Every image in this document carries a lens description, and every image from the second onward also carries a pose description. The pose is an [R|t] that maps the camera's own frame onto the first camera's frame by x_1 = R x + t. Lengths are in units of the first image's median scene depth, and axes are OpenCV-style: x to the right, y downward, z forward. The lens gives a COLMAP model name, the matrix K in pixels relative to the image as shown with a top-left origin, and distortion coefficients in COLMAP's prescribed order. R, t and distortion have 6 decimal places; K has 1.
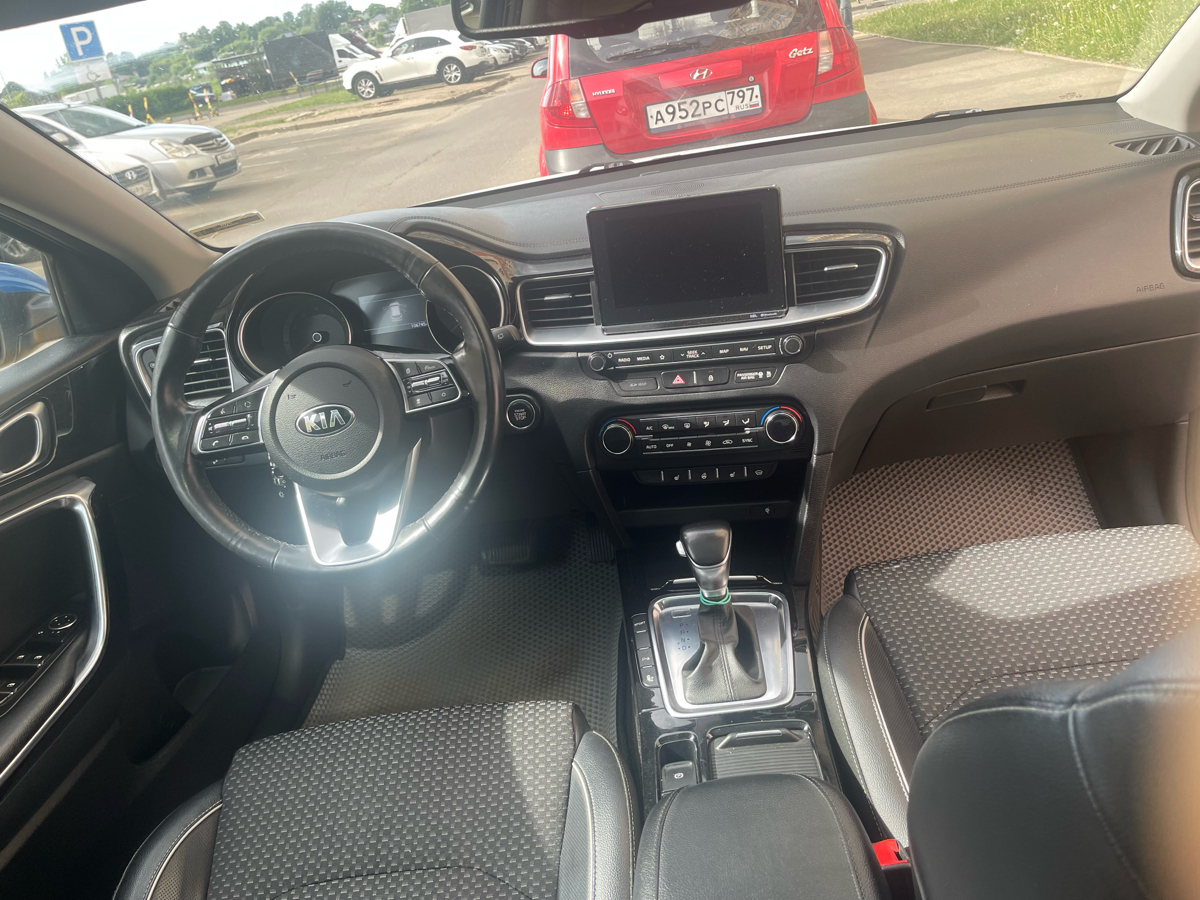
lens RADIAL K [[896.3, 0, 622.4], [0, 896.3, 439.5], [0, 0, 1]] dist [0.074835, -0.102923]
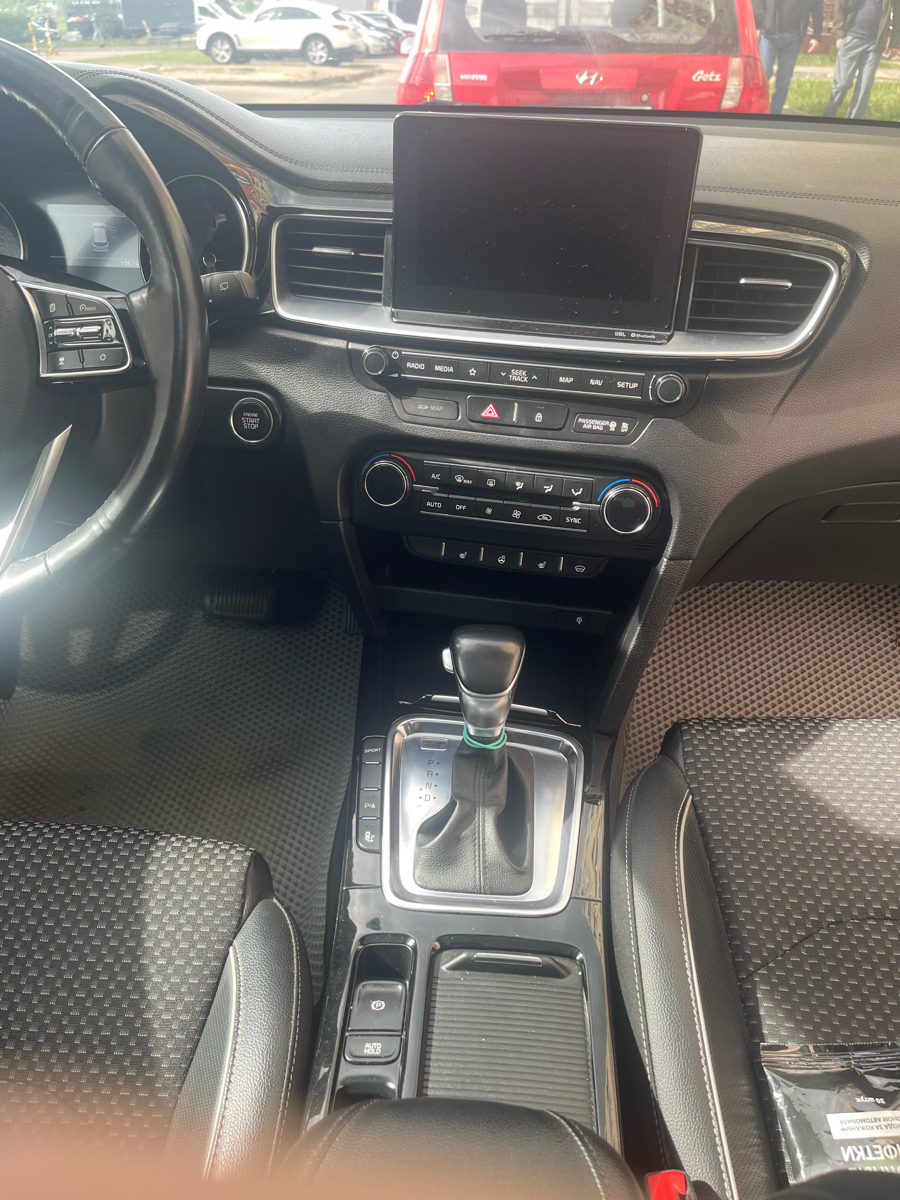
lens RADIAL K [[896.3, 0, 462.4], [0, 896.3, 615.8], [0, 0, 1]] dist [0.074835, -0.102923]
pose [[0.983401, 0.172317, 0.056818, 0.030208], [-0.178528, 0.974843, 0.133453, -0.004266], [-0.032392, -0.141382, 0.989425, 0.317953]]
